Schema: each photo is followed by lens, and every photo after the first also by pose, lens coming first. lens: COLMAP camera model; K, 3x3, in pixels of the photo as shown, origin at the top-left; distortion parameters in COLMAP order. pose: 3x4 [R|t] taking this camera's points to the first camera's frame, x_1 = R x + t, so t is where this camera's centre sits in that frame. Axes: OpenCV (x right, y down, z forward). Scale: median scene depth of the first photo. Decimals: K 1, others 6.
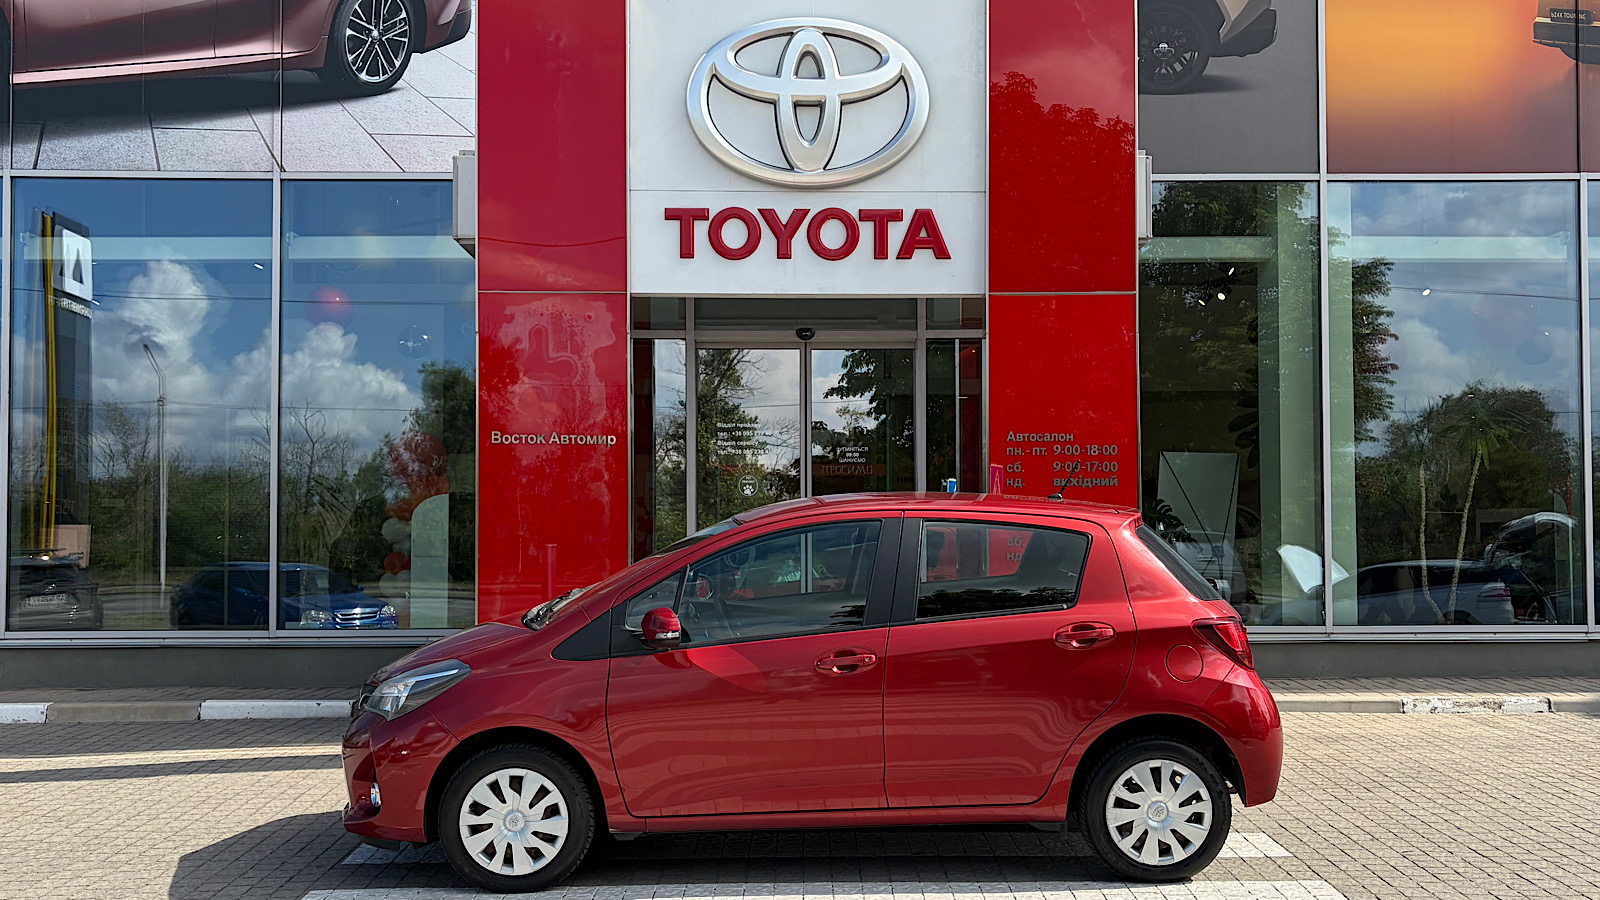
lens RADIAL K [[1443.0, 0, 817.5], [0, 1443.0, 496.6], [0, 0, 1]] dist [0.022607, 0.002198]
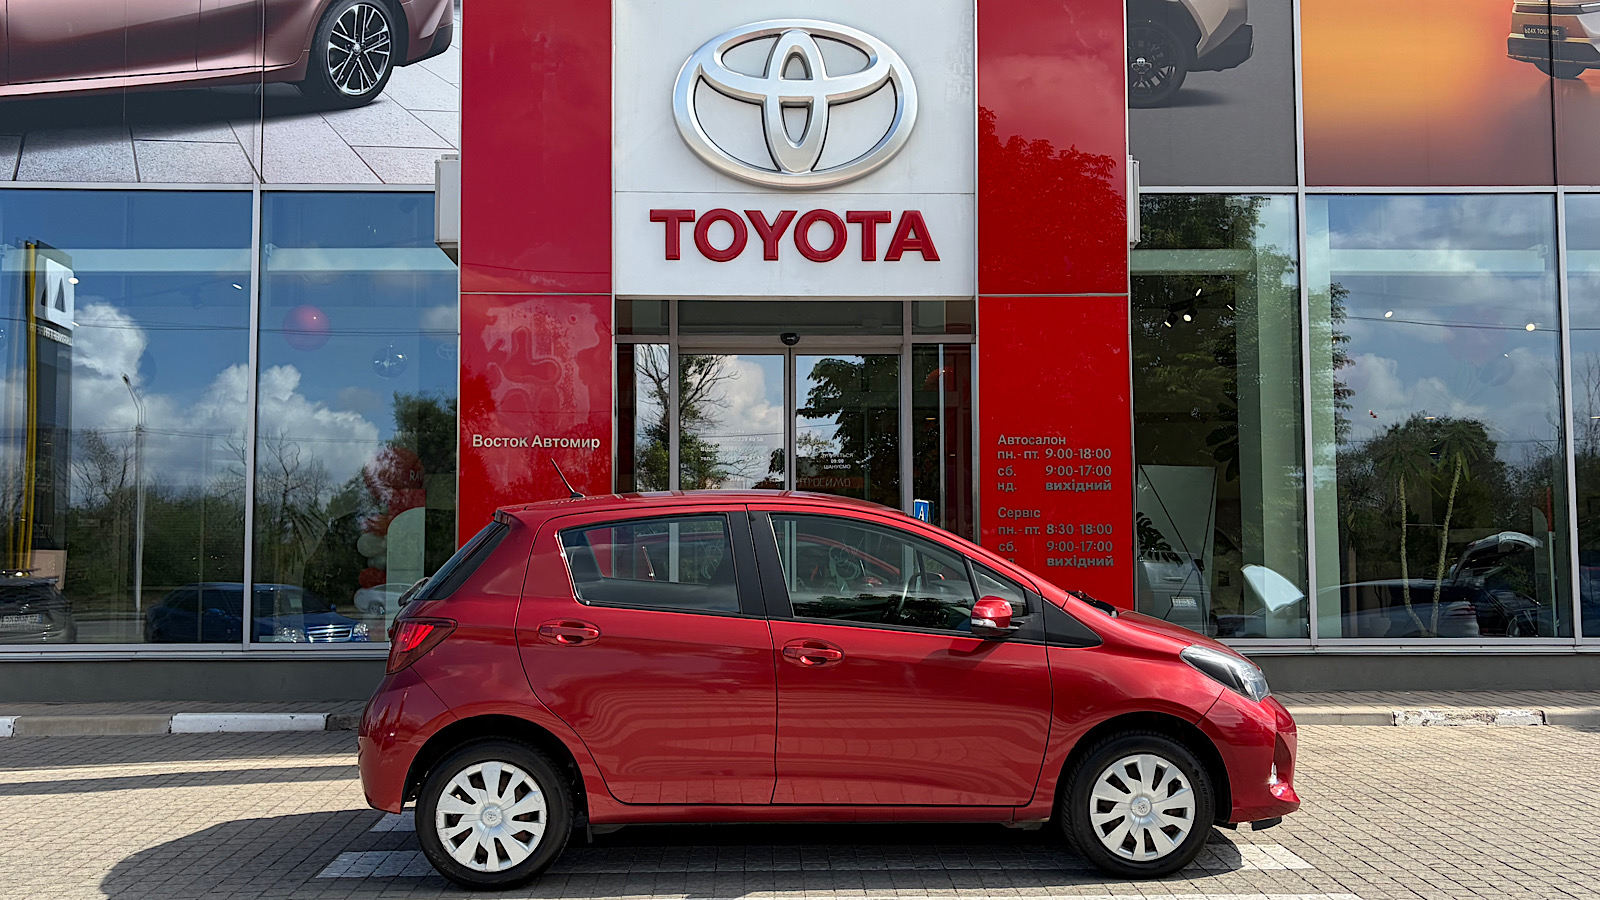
lens RADIAL K [[1396.1, 0, 782.2], [0, 1396.1, 476.5], [0, 0, 1]] dist [0.022196, 0.004203]
pose [[0.999990, 0.000052, 0.004546, -0.015744], [0.000114, 0.999335, -0.036450, 0.014101], [-0.004545, 0.036450, 0.999325, 0.040818]]
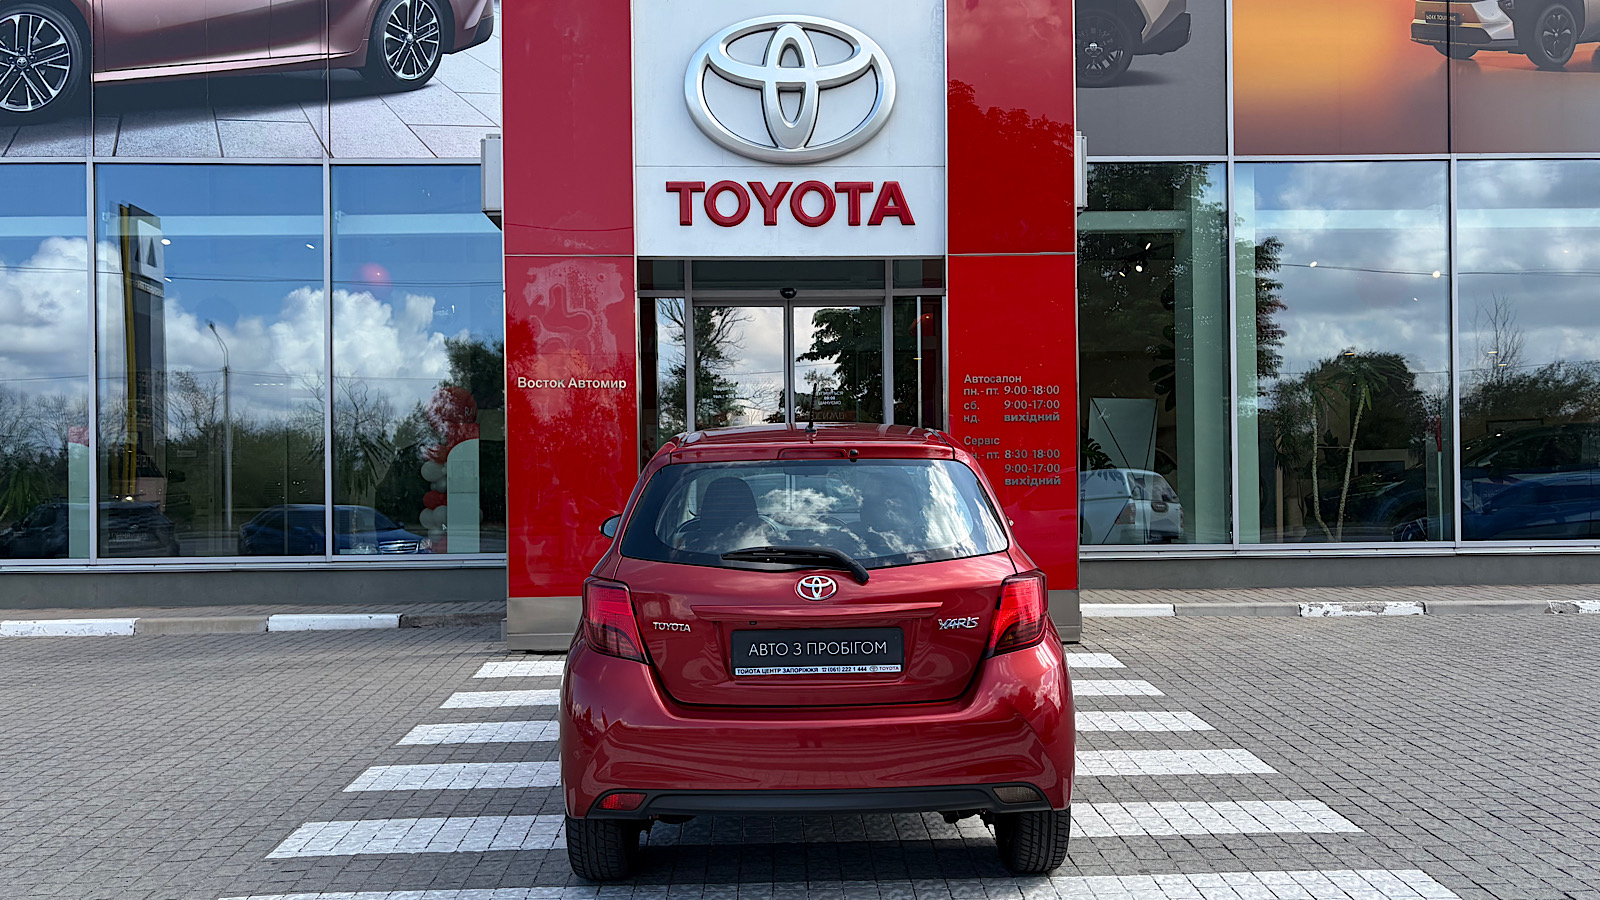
lens RADIAL K [[1229.1, 0, 803.1], [0, 1229.1, 480.3], [0, 0, 1]] dist [0.018135, 0.003825]
pose [[0.999897, -0.007928, 0.012003, -0.008295], [0.007657, 0.999717, 0.022526, 0.013288], [-0.012178, -0.022432, 0.999674, 0.010327]]
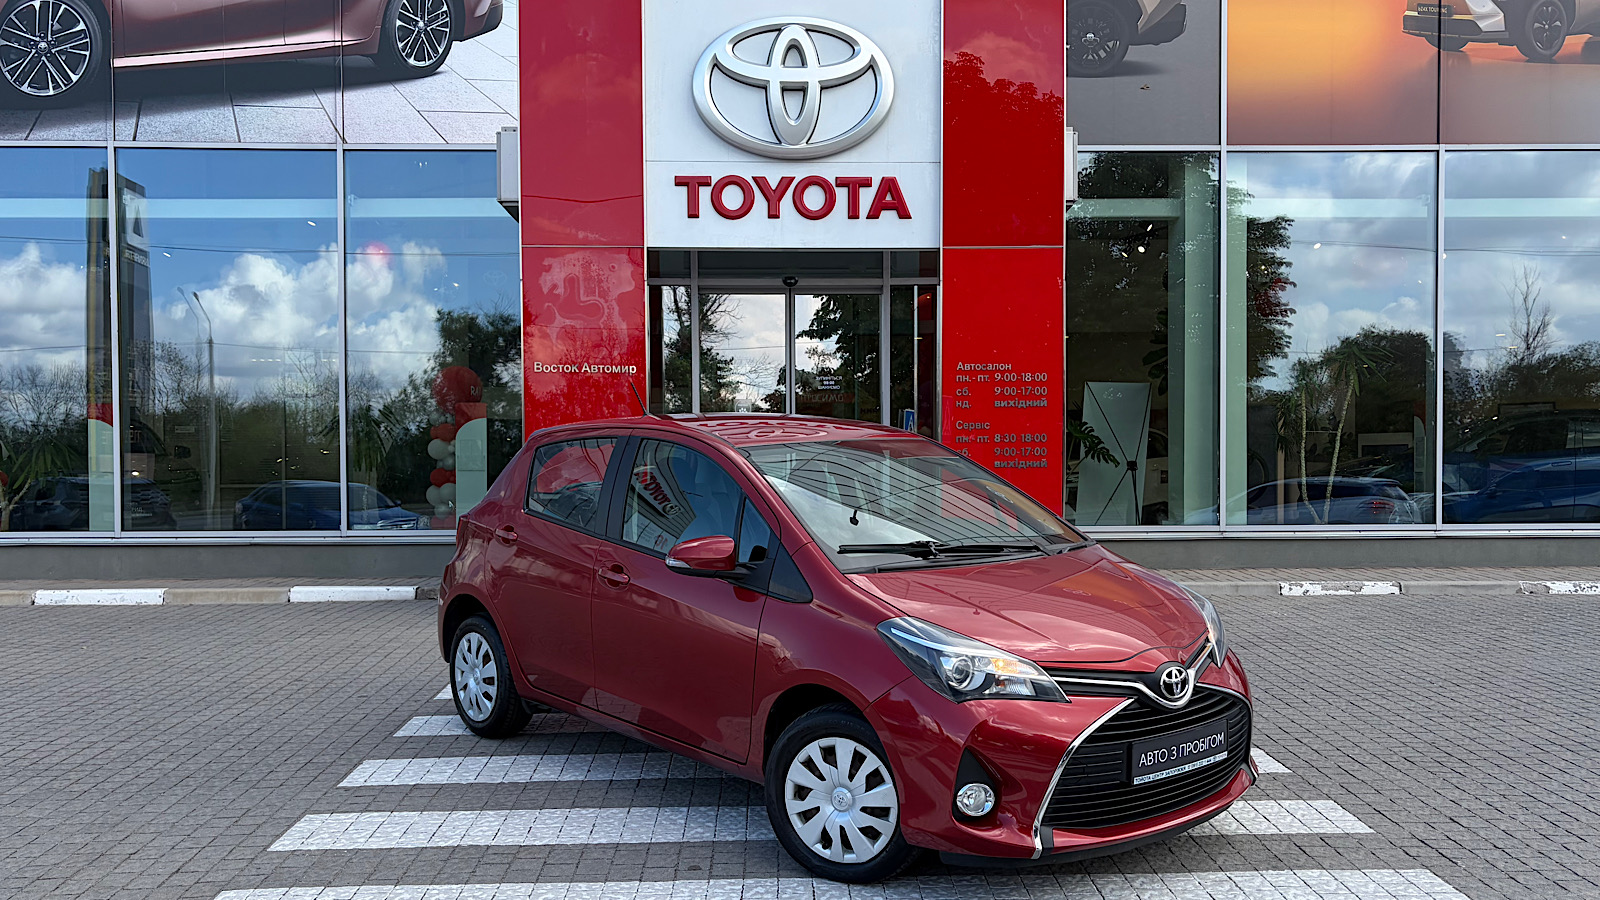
lens RADIAL K [[1292.8, 0, 794.1], [0, 1292.8, 494.6], [0, 0, 1]] dist [0.015975, 0.007058]
pose [[0.999975, -0.001531, 0.006888, -0.011020], [0.001186, 0.998755, 0.049860, 0.009983], [-0.006955, -0.049851, 0.998732, -0.076236]]
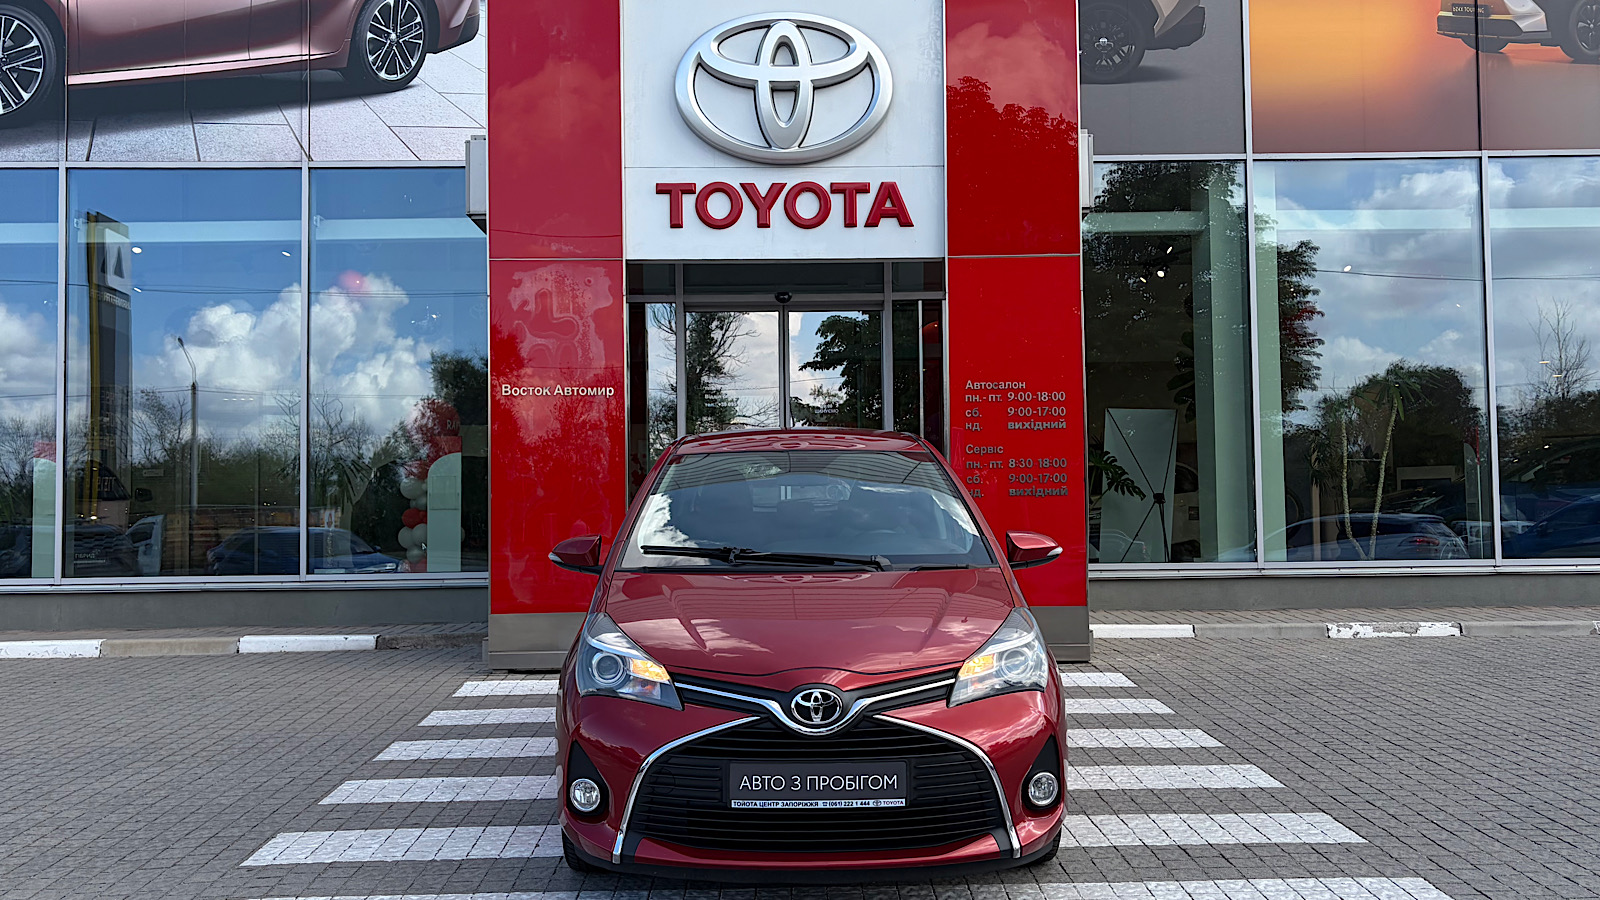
lens RADIAL K [[1329.0, 0, 791.2], [0, 1329.0, 456.5], [0, 0, 1]] dist [0.024302, -0.000934]
pose [[0.999953, -0.009430, -0.002346, -0.000857], [0.009394, 0.999843, -0.015042, 0.021819], [0.002488, 0.015019, 0.999884, -0.018289]]
